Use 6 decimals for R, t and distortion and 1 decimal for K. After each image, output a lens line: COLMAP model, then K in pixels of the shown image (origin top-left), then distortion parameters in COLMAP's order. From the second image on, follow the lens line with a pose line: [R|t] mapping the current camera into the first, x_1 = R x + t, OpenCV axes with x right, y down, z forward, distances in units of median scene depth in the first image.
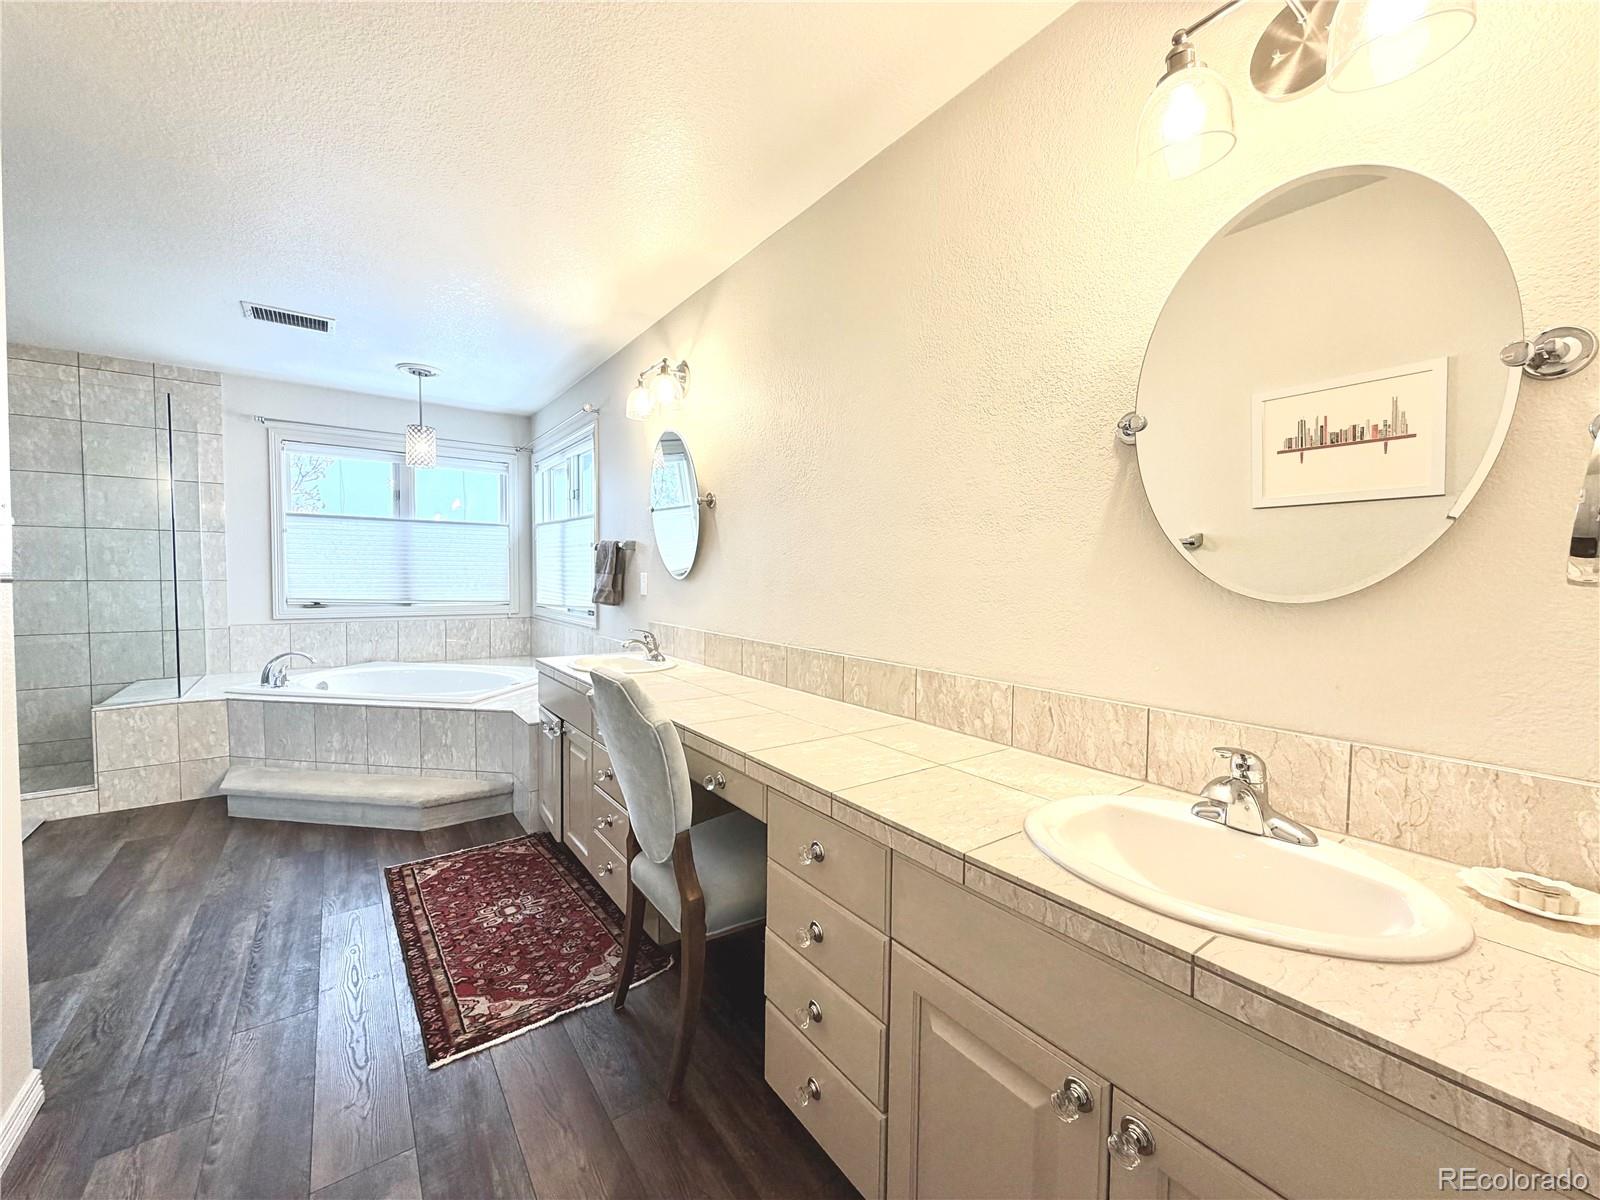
lens RADIAL K [[648.7, 0, 795.3], [0, 648.7, 598.4], [0, 0, 1]] dist [0.000123, -0.000116]
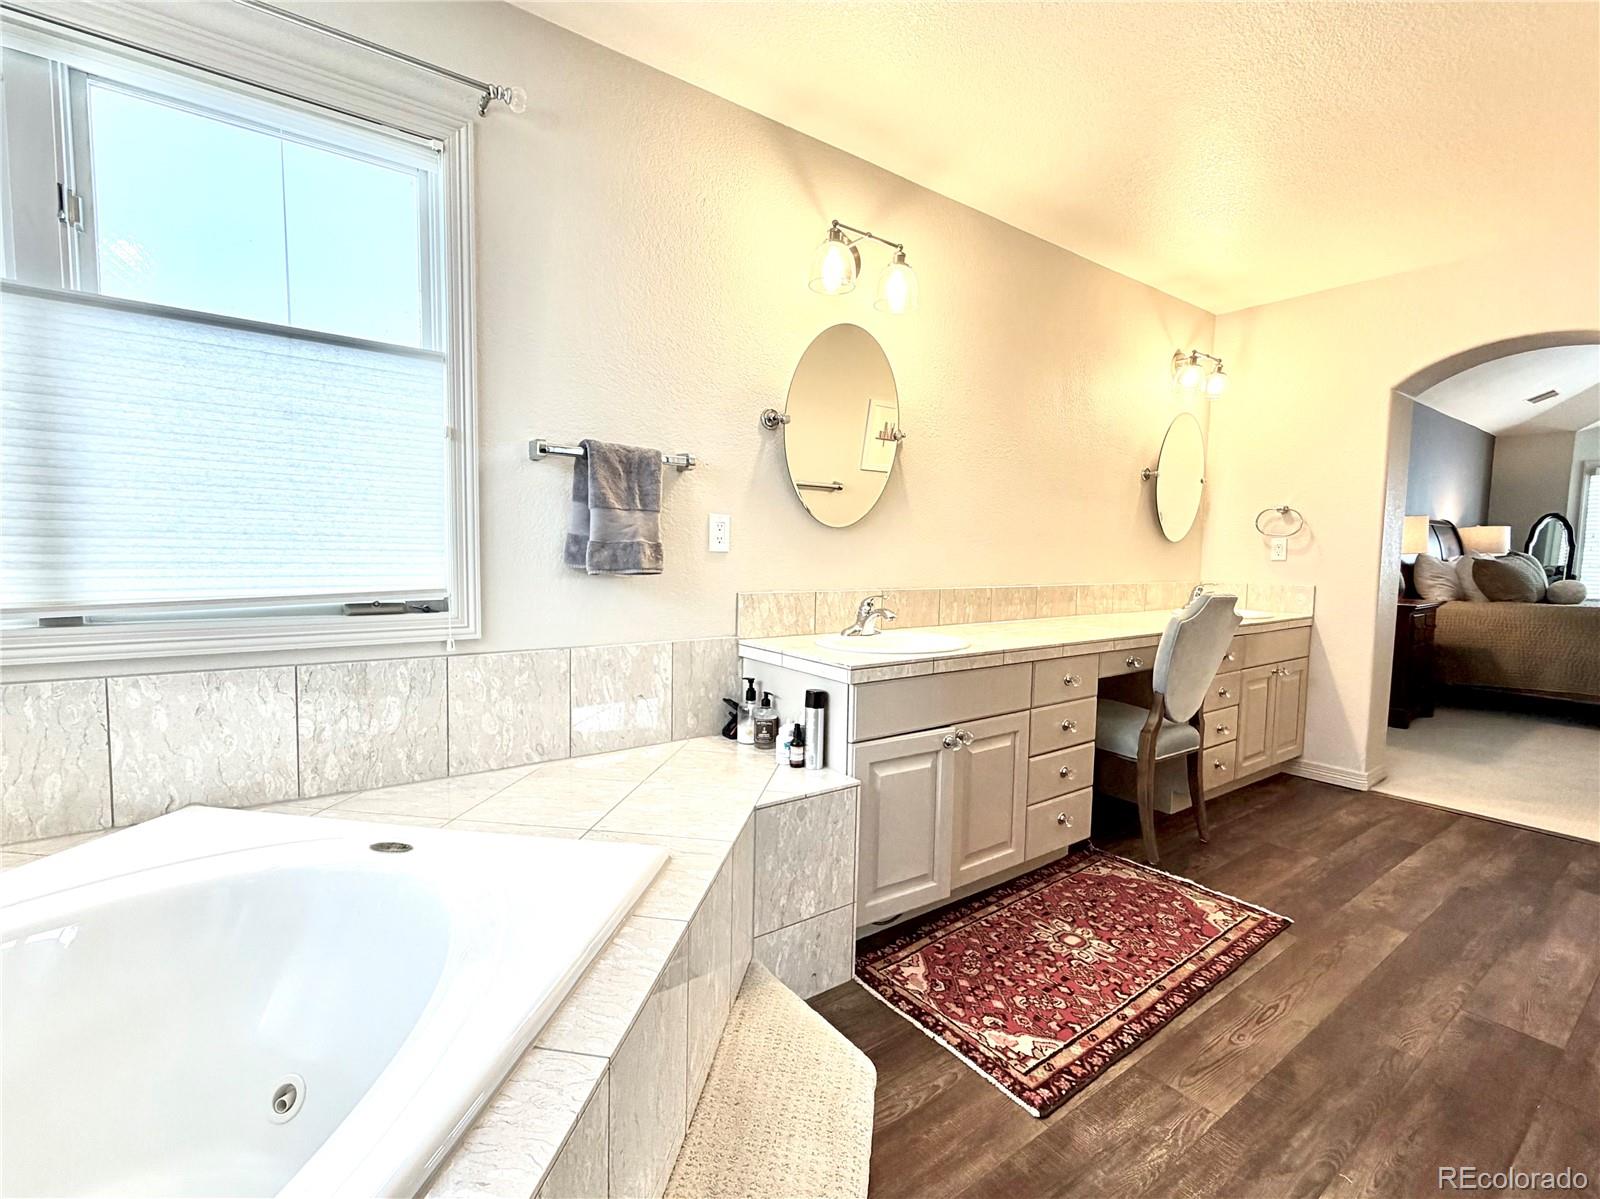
lens RADIAL K [[722.8, 0, 800.0], [0, 722.8, 599.5], [0, 0, 1]] dist [-0.000756, -0.000233]
pose [[-0.016391, -0.081723, 0.996520, -1.294920], [0.023256, 0.996353, 0.082092, -0.019966], [-0.999595, 0.024520, -0.014431, 1.343972]]
